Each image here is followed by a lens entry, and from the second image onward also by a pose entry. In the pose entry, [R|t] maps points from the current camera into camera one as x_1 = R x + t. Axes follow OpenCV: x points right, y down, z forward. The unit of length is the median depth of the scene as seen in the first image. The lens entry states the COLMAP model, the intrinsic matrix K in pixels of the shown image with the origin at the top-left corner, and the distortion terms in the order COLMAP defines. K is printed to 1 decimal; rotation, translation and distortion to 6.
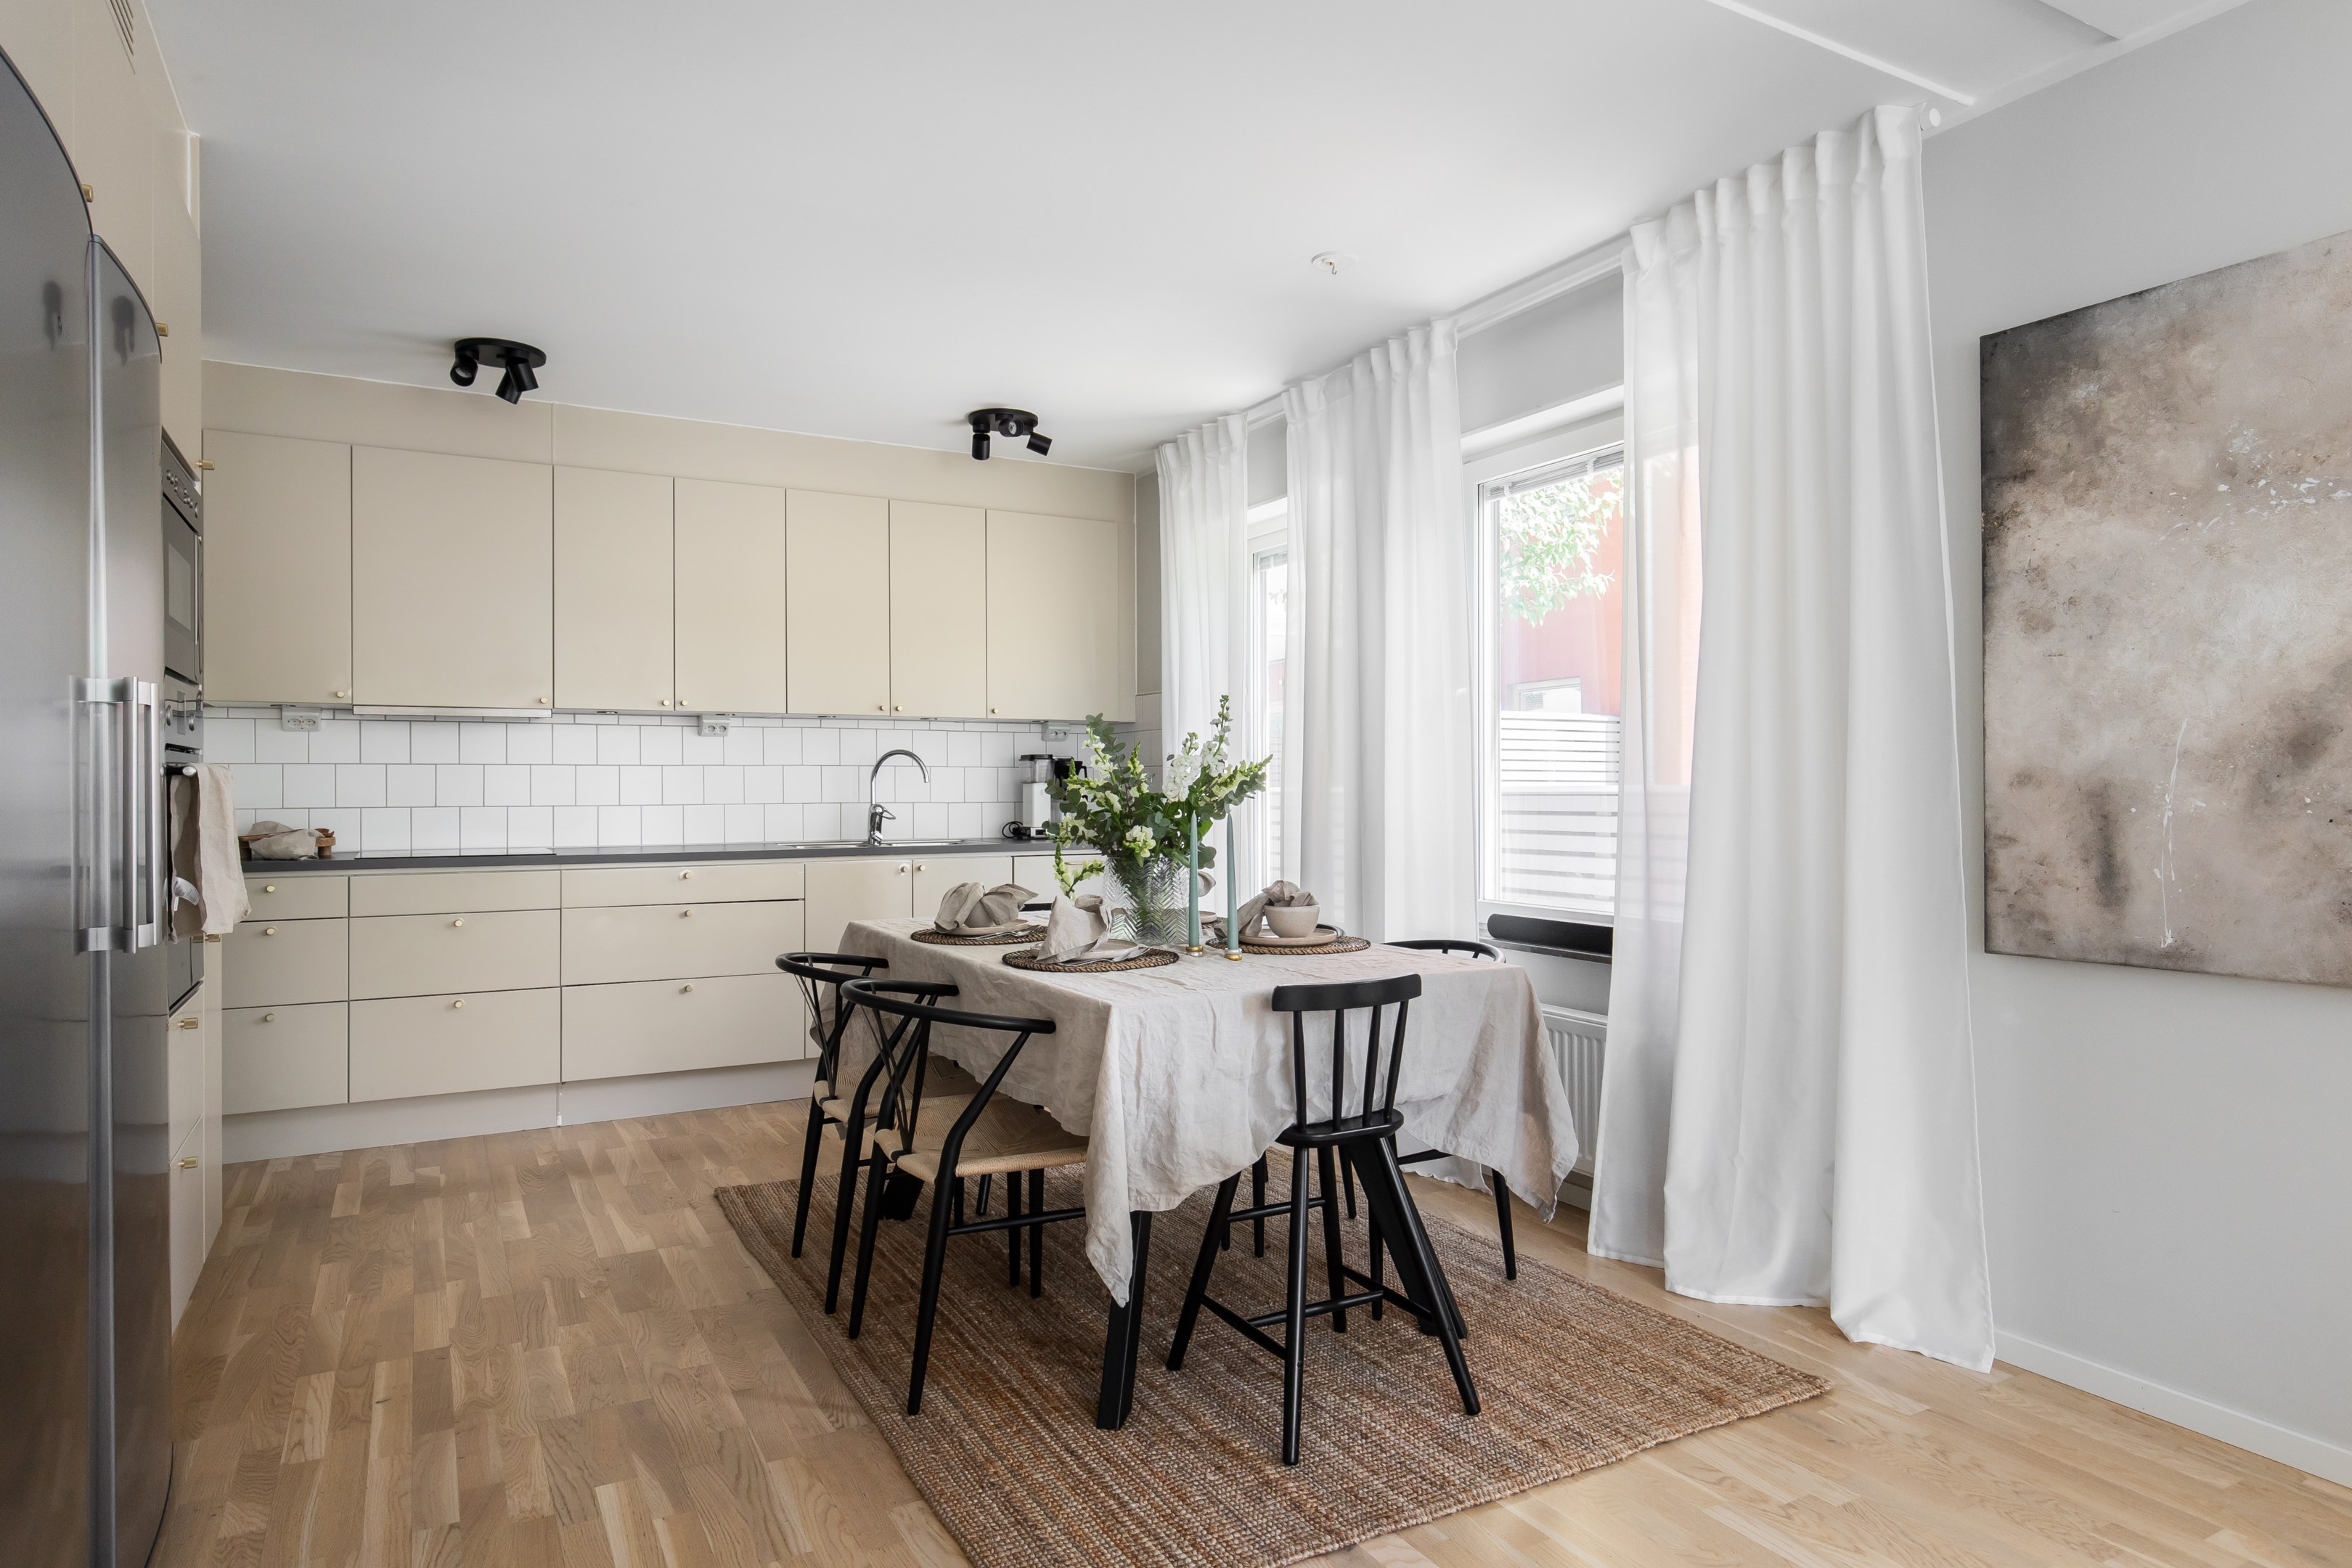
lens RADIAL K [[1366.4, 0, 1173.8], [0, 1366.4, 785.1], [0, 0, 1]] dist [-0.001253, 0.001950]
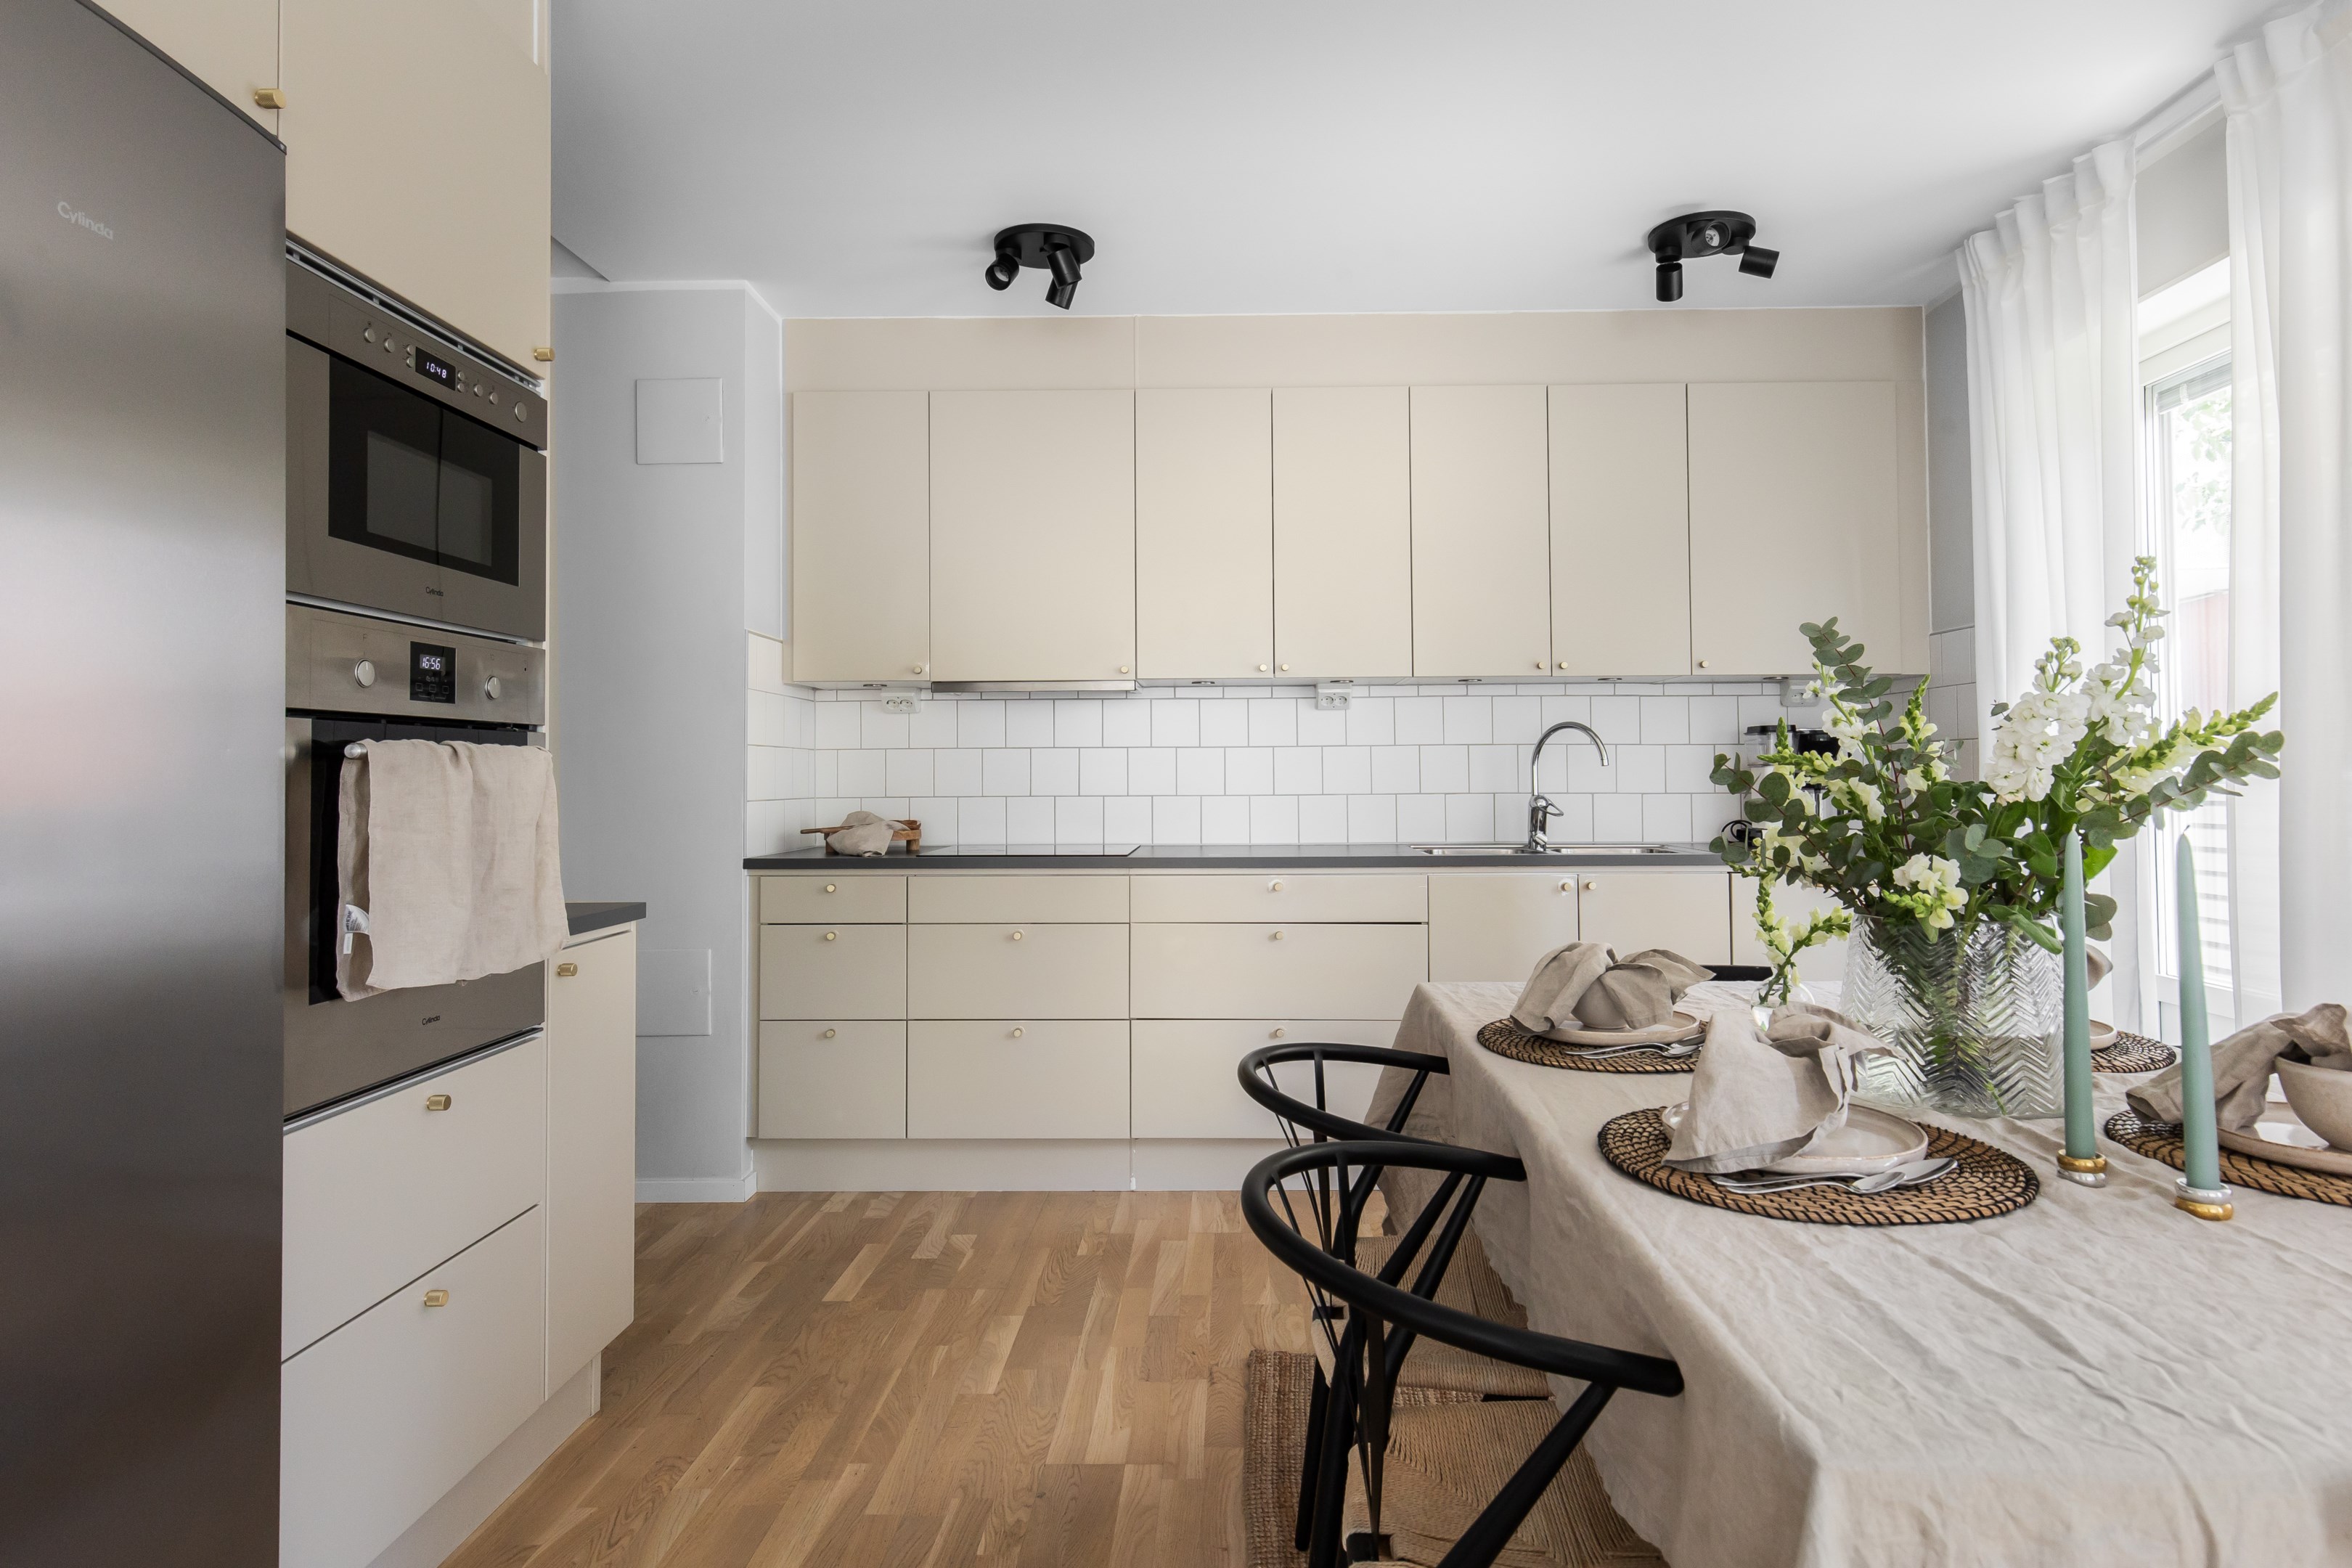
lens RADIAL K [[1338.9, 0, 1213.7], [0, 1338.9, 731.2], [0, 0, 1]] dist [0.019697, -0.008018]
pose [[0.865465, -0.018458, -0.500629, -0.005197], [0.003494, 0.999519, -0.030812, 0.001793], [0.500957, 0.024918, 0.865114, 0.485802]]
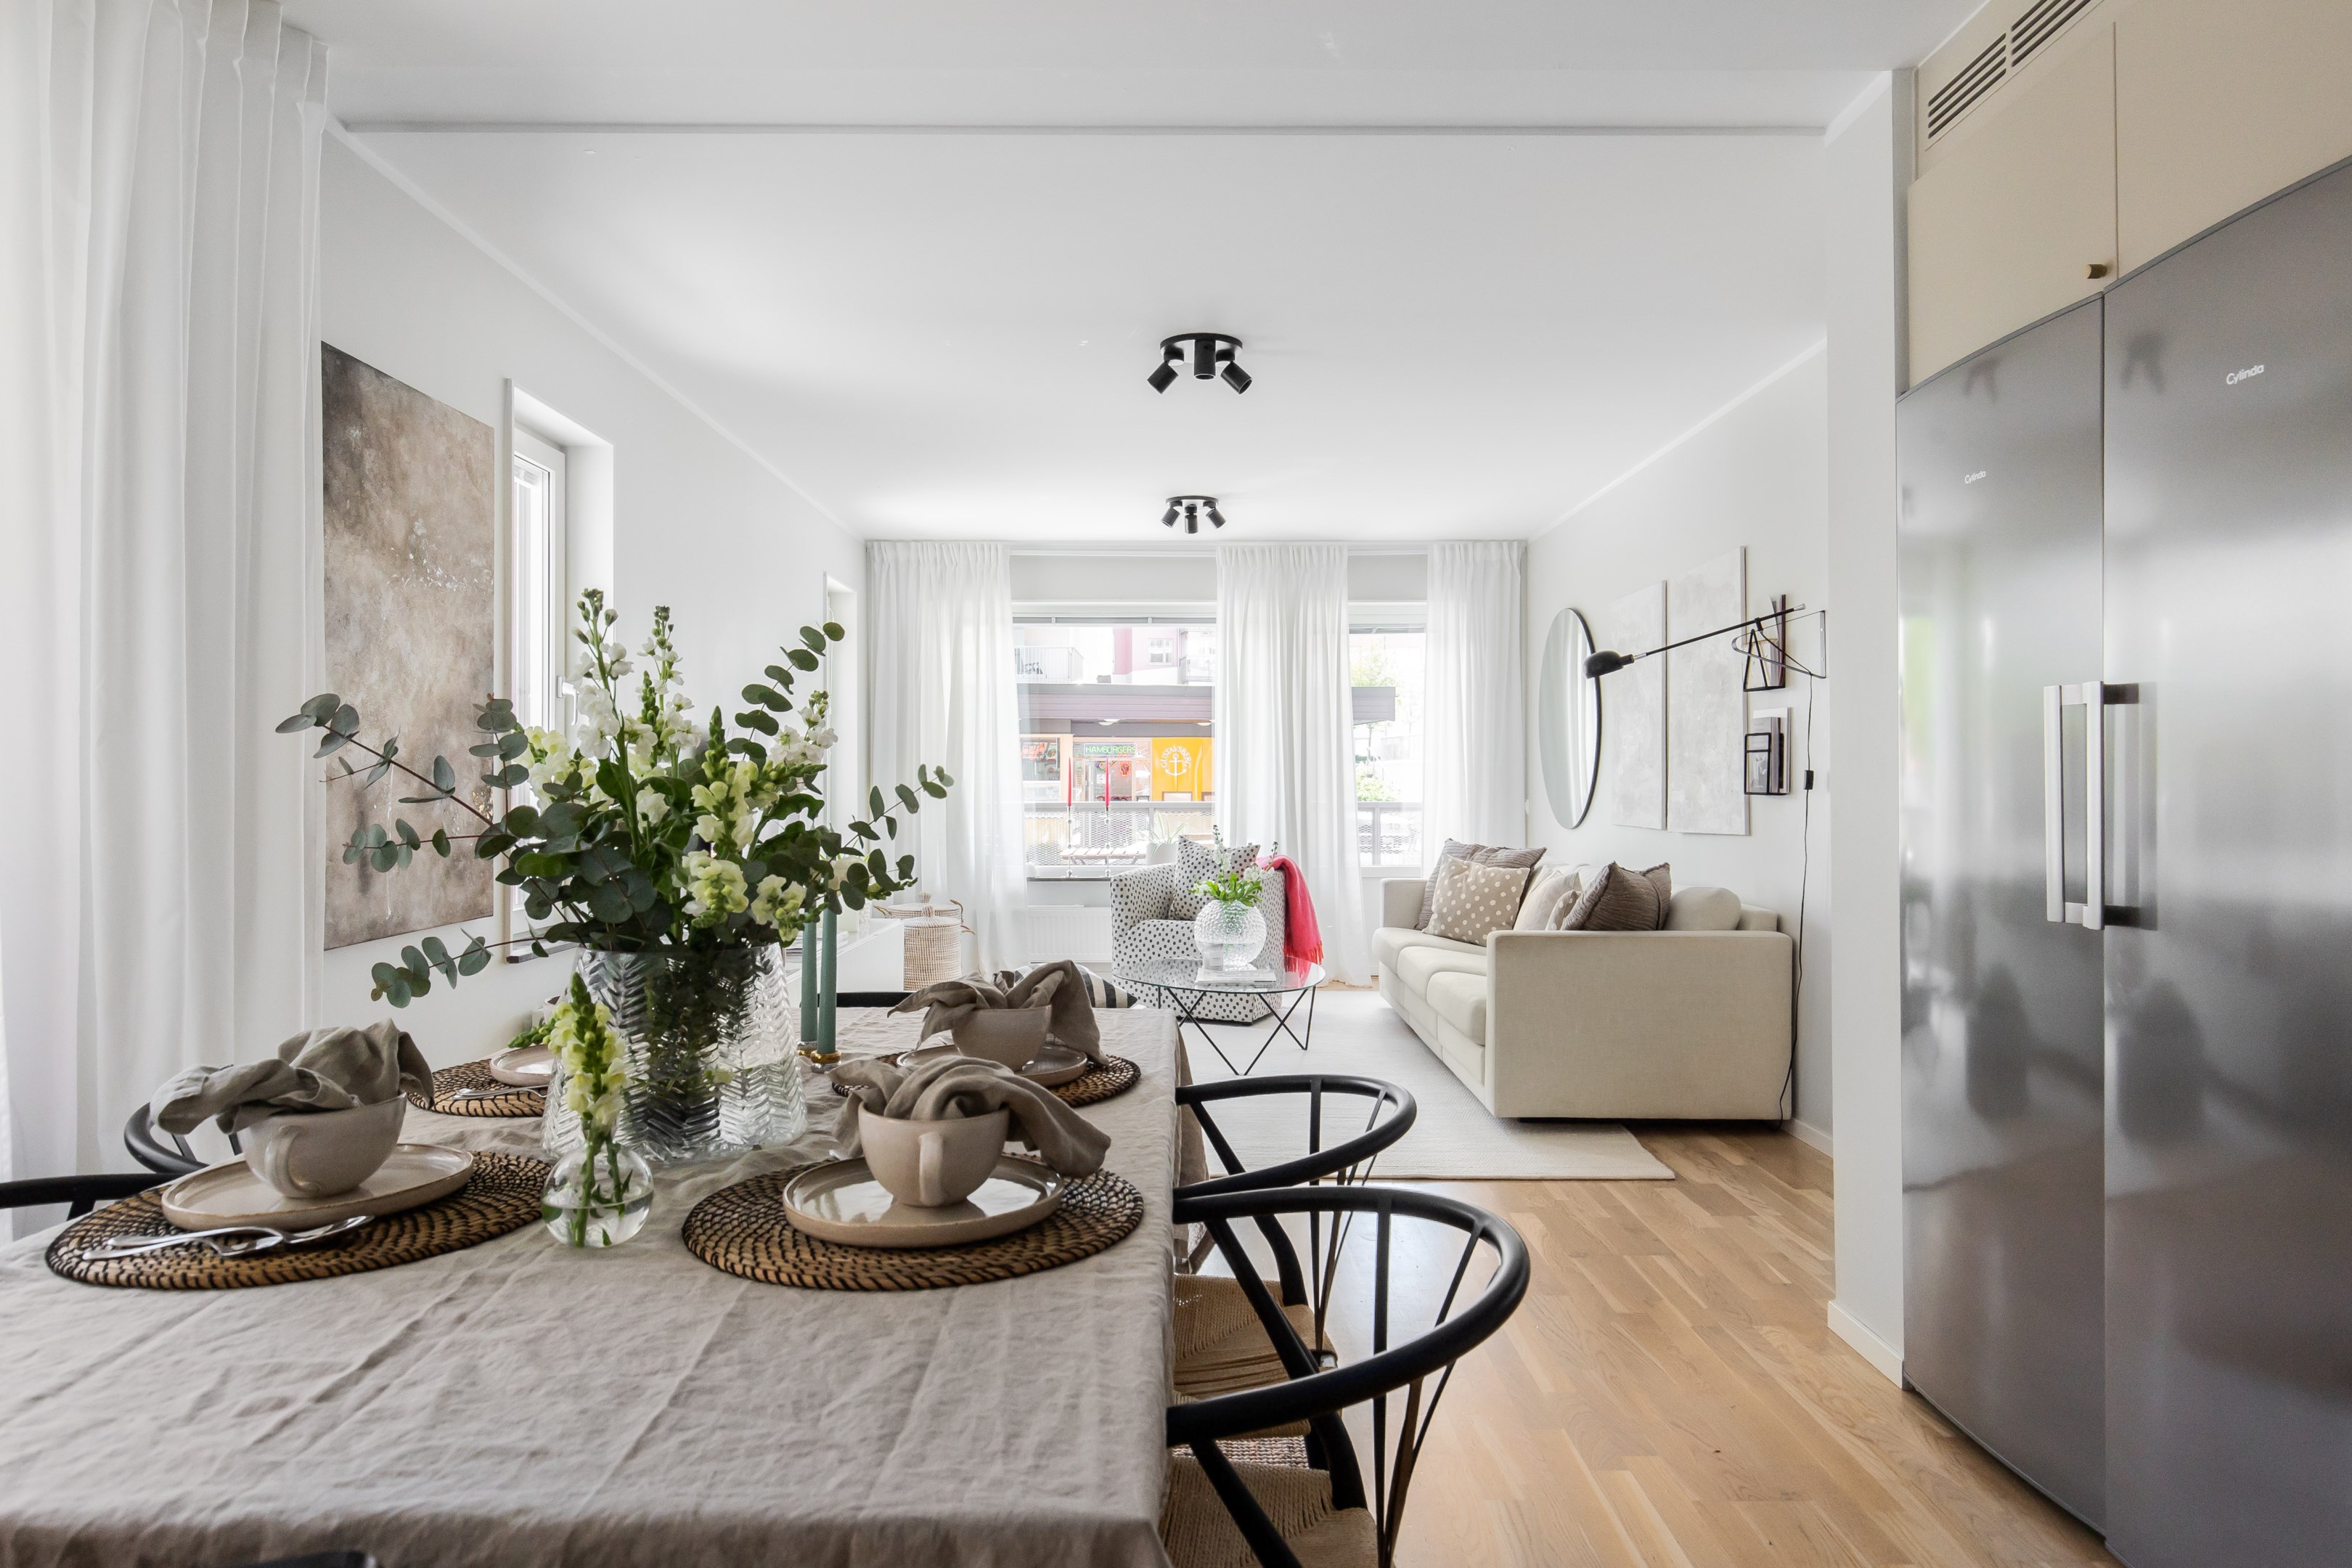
lens RADIAL K [[1445.6, 0, 1198.0], [0, 1445.6, 759.5], [0, 0, 1]] dist [0.004433, 0.000140]
pose [[-0.875259, 0.026028, 0.482954, -0.407827], [0.018805, 0.999627, -0.019792, 0.012355], [-0.483289, -0.008241, -0.875422, 1.380852]]
